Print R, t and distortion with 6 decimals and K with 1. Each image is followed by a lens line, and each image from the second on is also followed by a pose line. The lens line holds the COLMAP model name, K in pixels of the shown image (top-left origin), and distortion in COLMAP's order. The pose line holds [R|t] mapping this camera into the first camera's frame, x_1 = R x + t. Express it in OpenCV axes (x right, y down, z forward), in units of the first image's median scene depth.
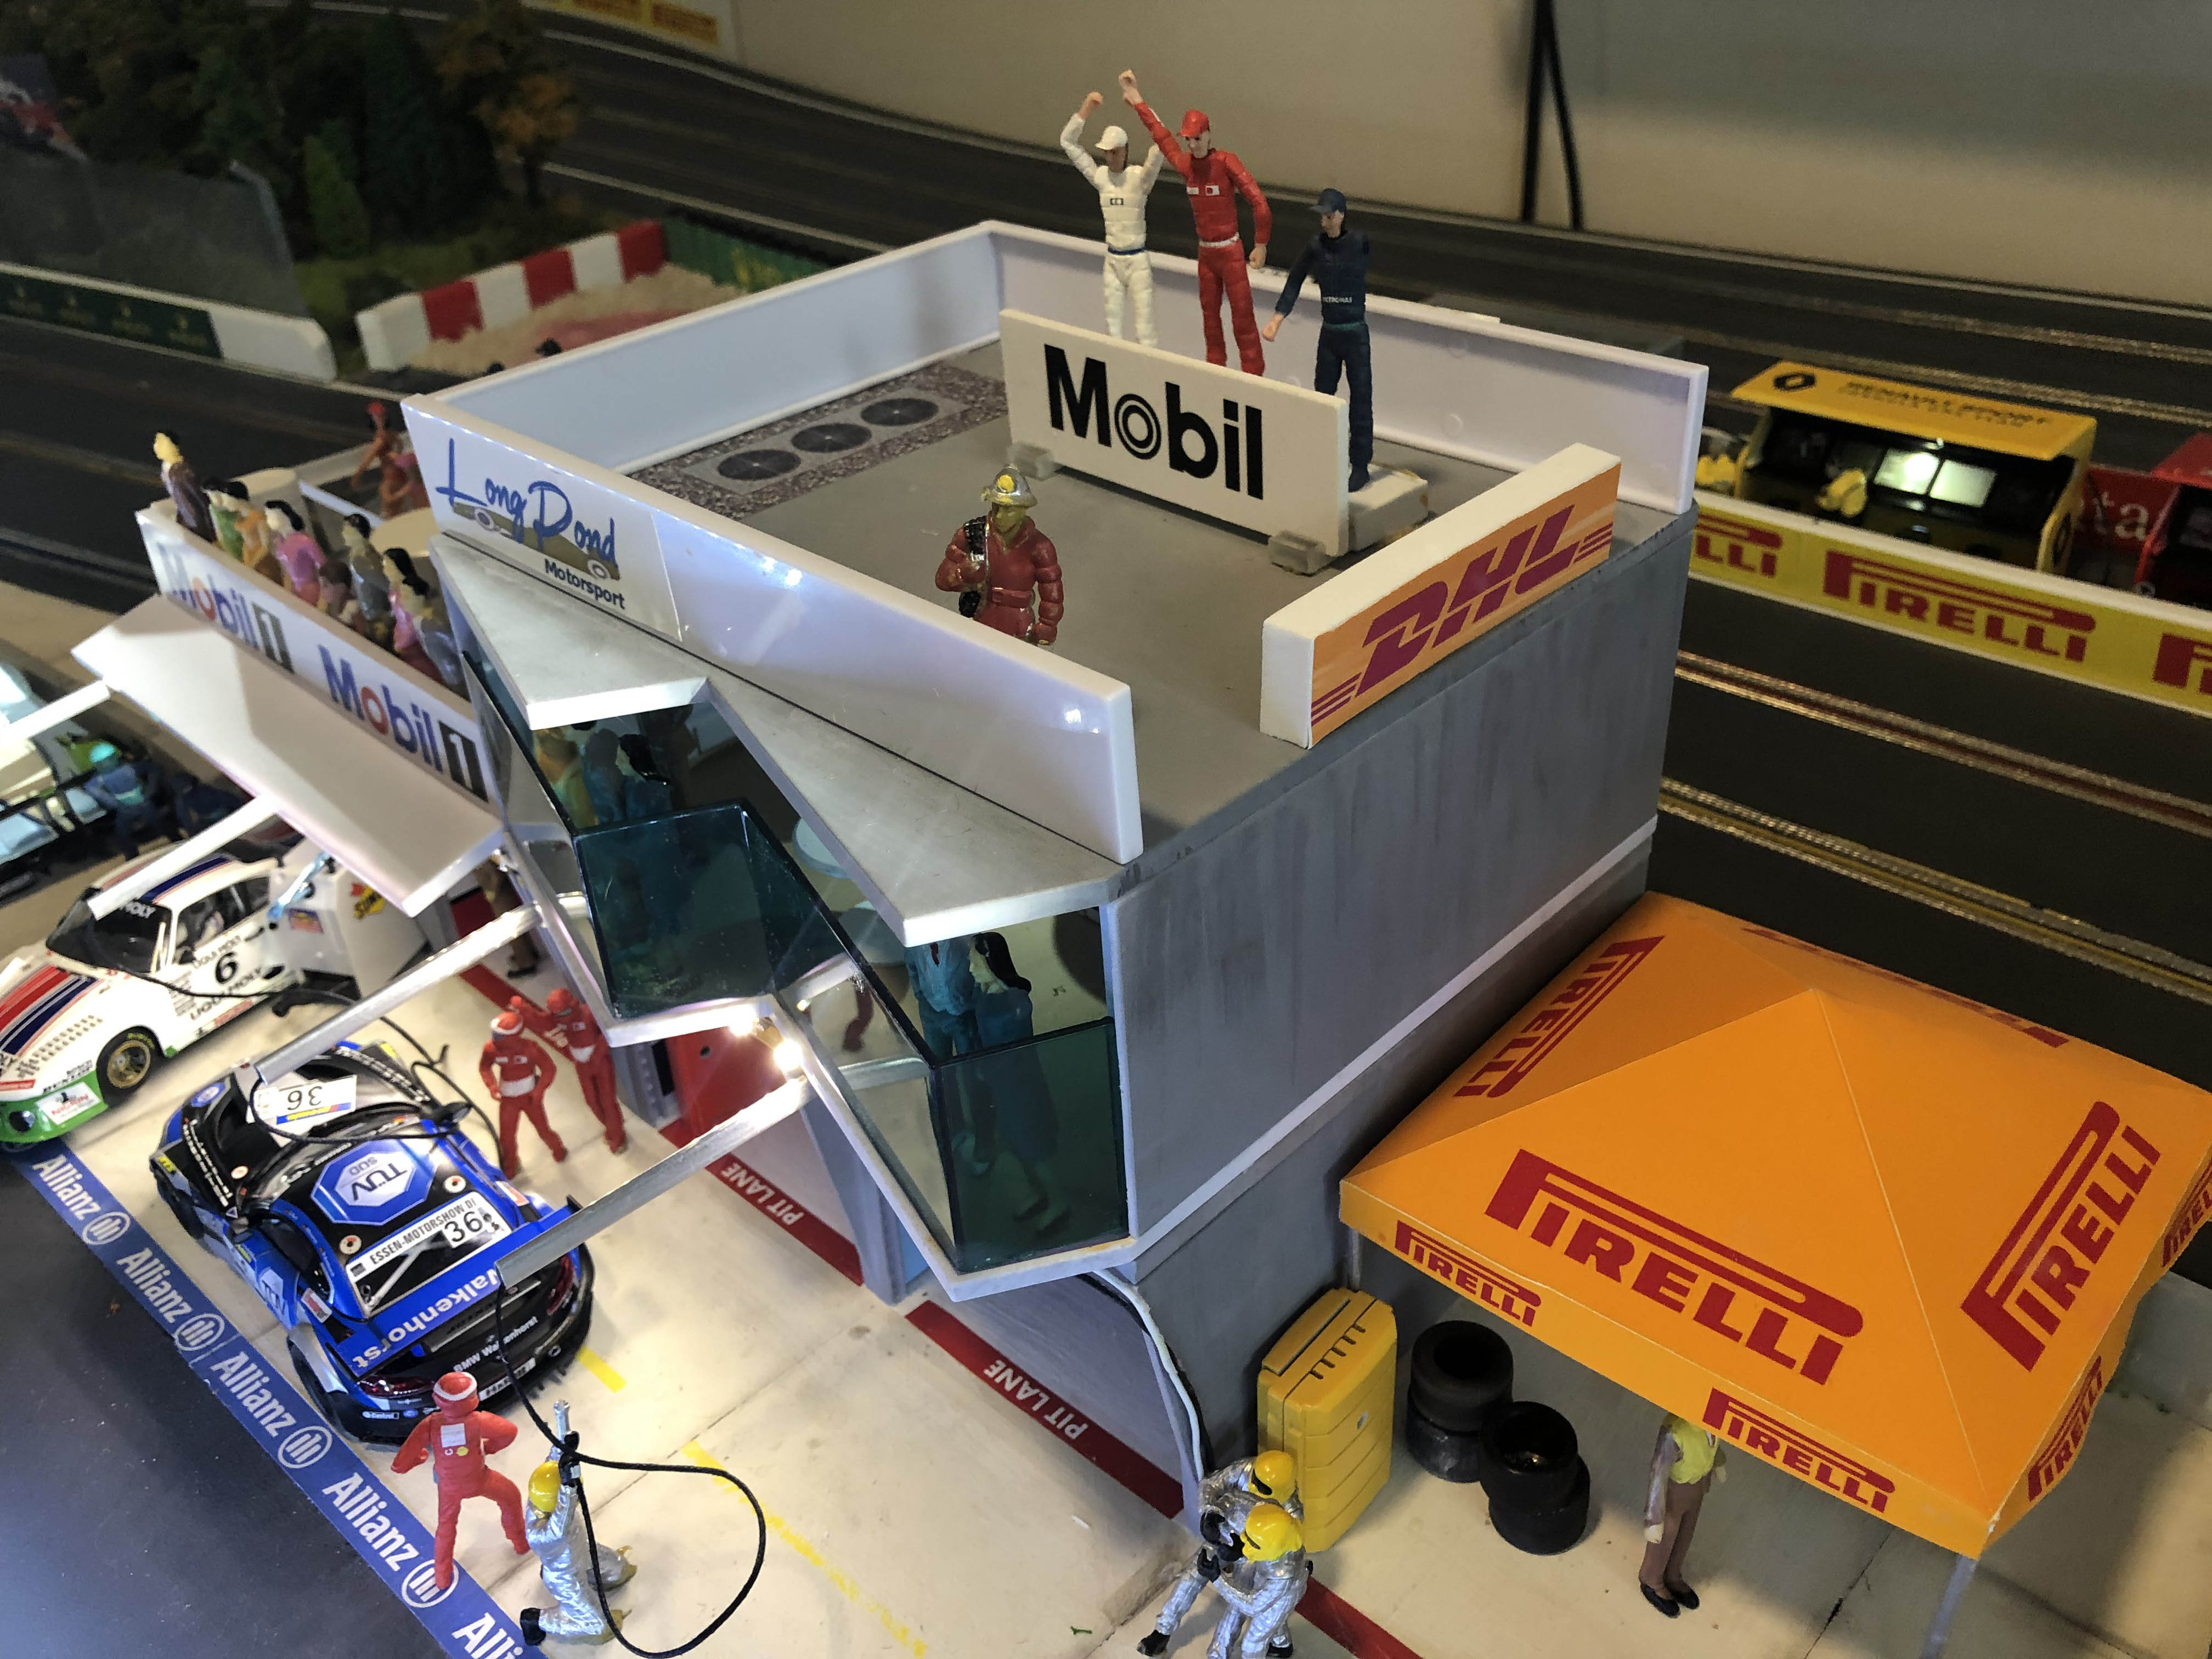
lens RADIAL K [[1869.1, 0, 1106.0], [0, 1869.1, 829.5], [0, 0, 1]] dist [0.012096, -0.000167]
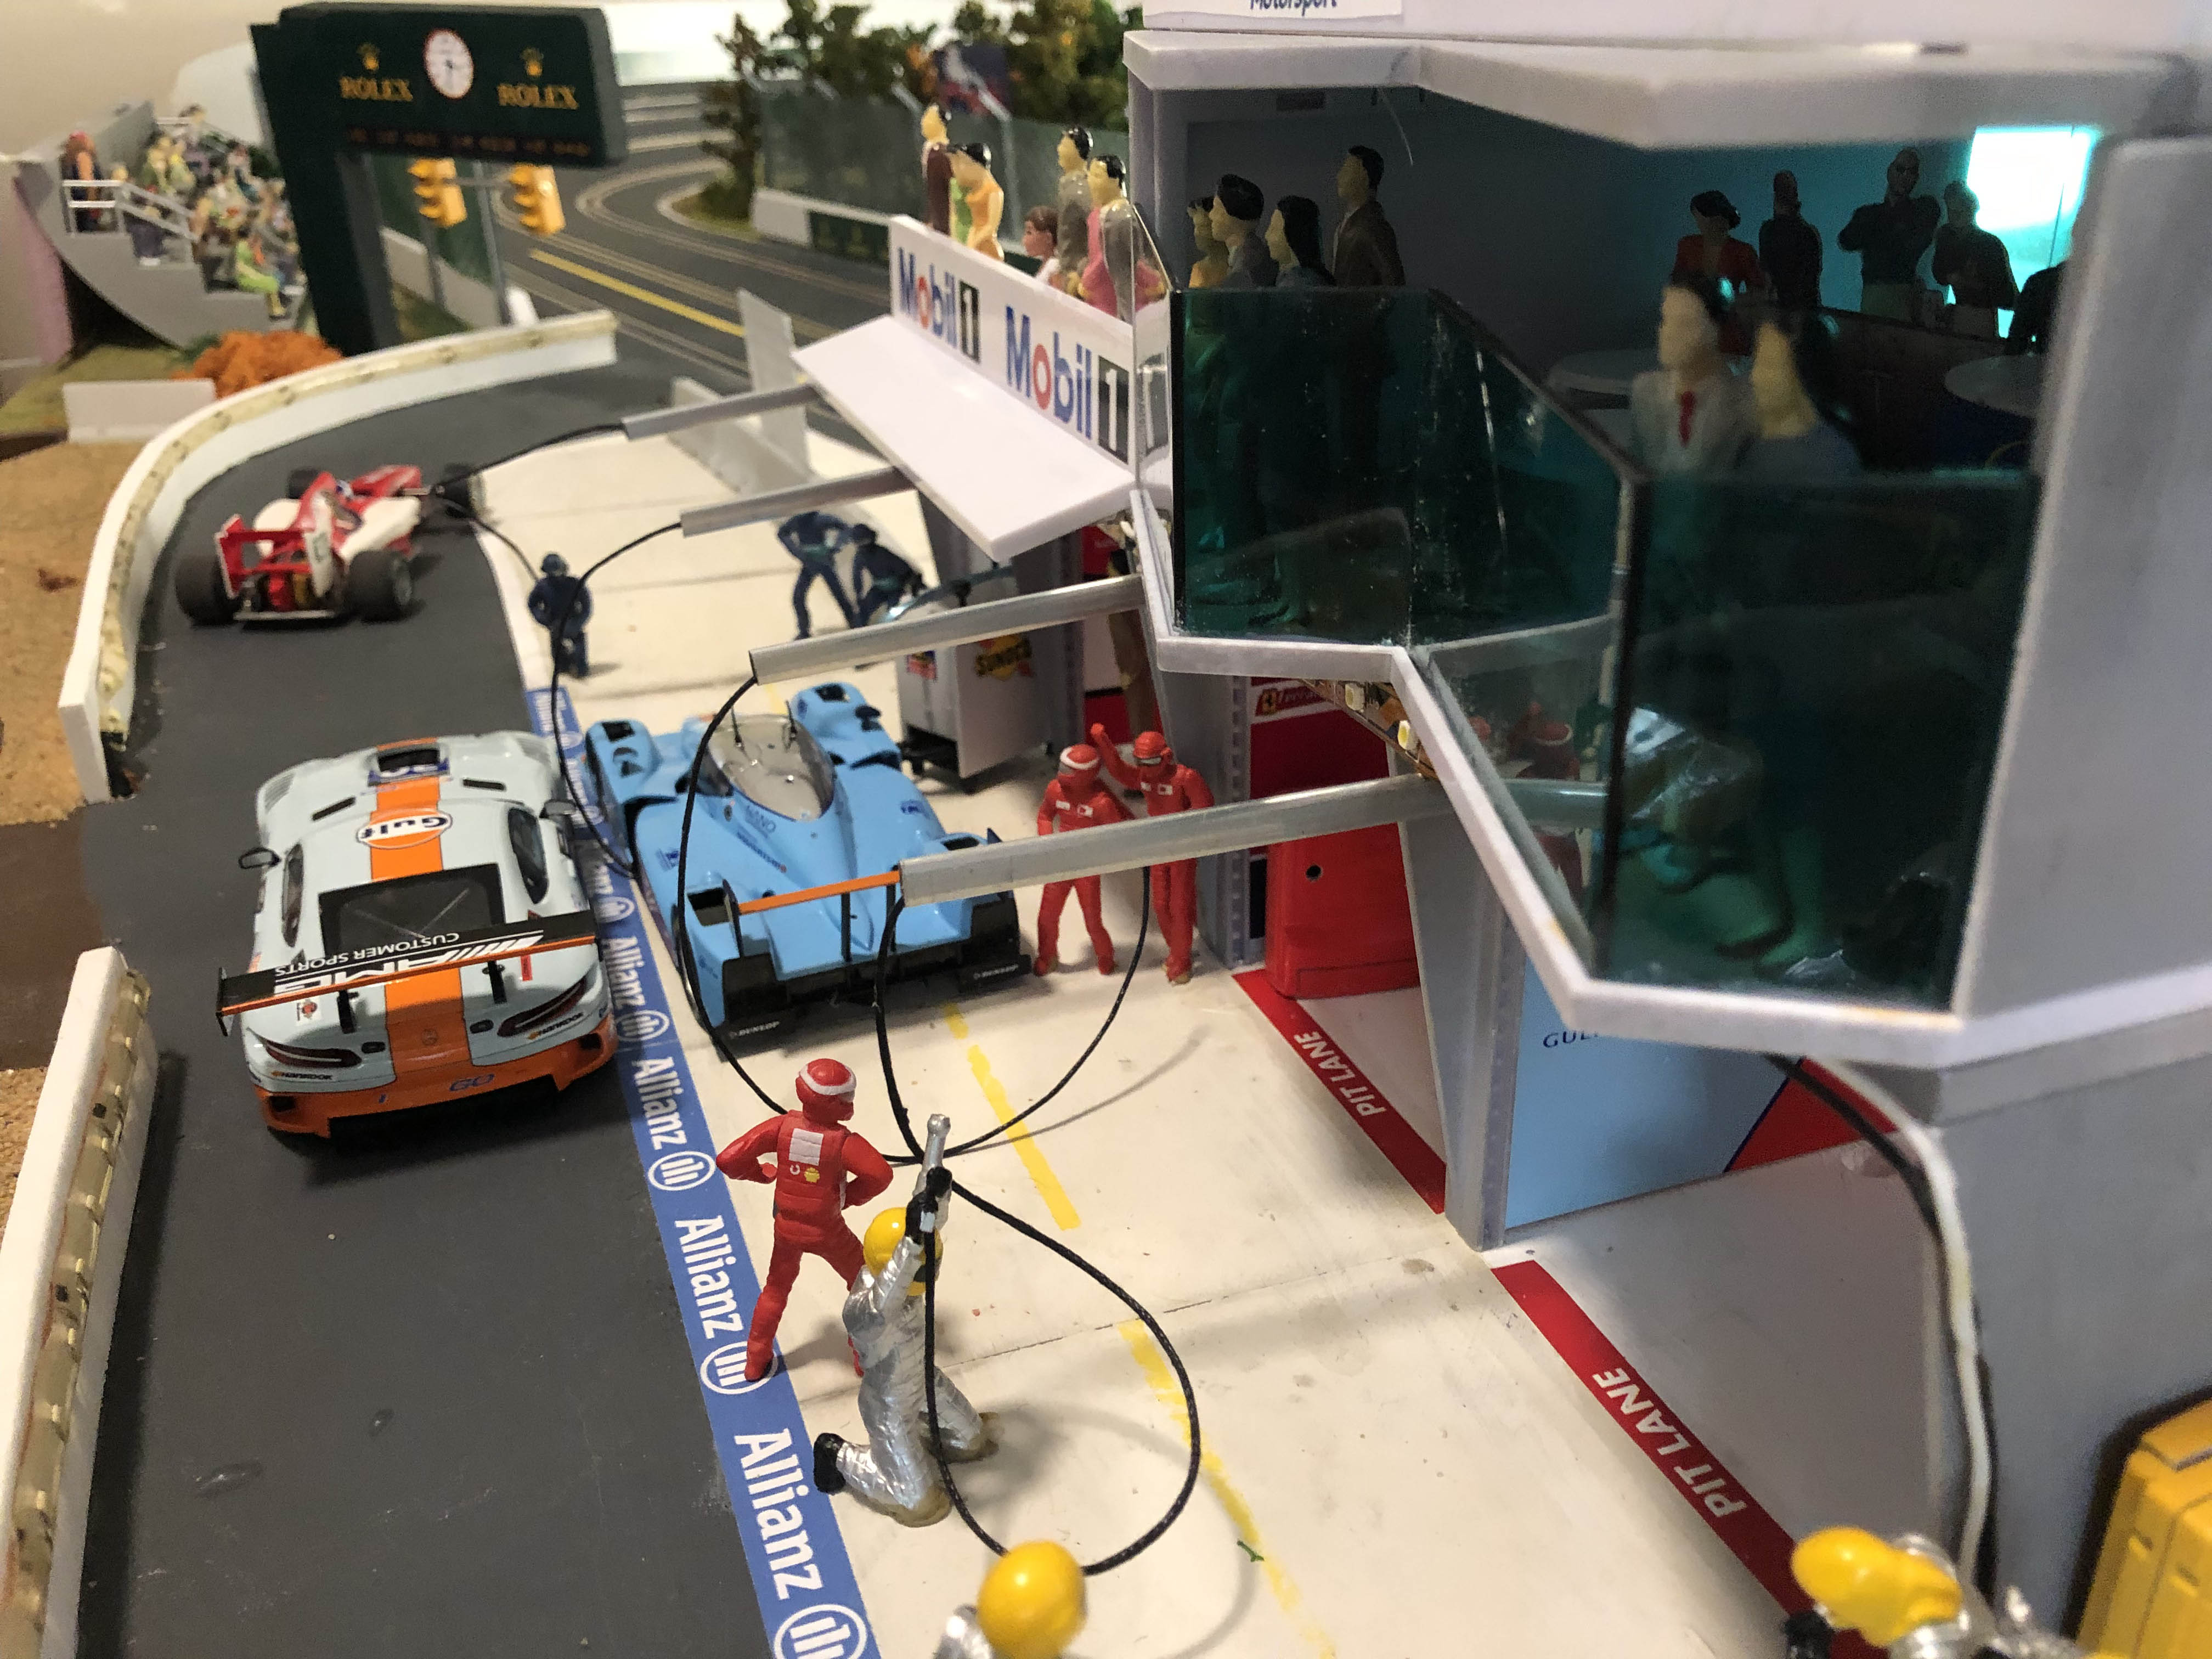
lens RADIAL K [[1783.4, 0, 1106.0], [0, 1783.4, 829.5], [0, 0, 1]] dist [-0.052803, -0.000486]
pose [[0.889262, 0.200605, -0.411060, -0.004310], [-0.265779, 0.958029, -0.107434, 0.225534], [0.372255, 0.204788, 0.905256, 0.378210]]
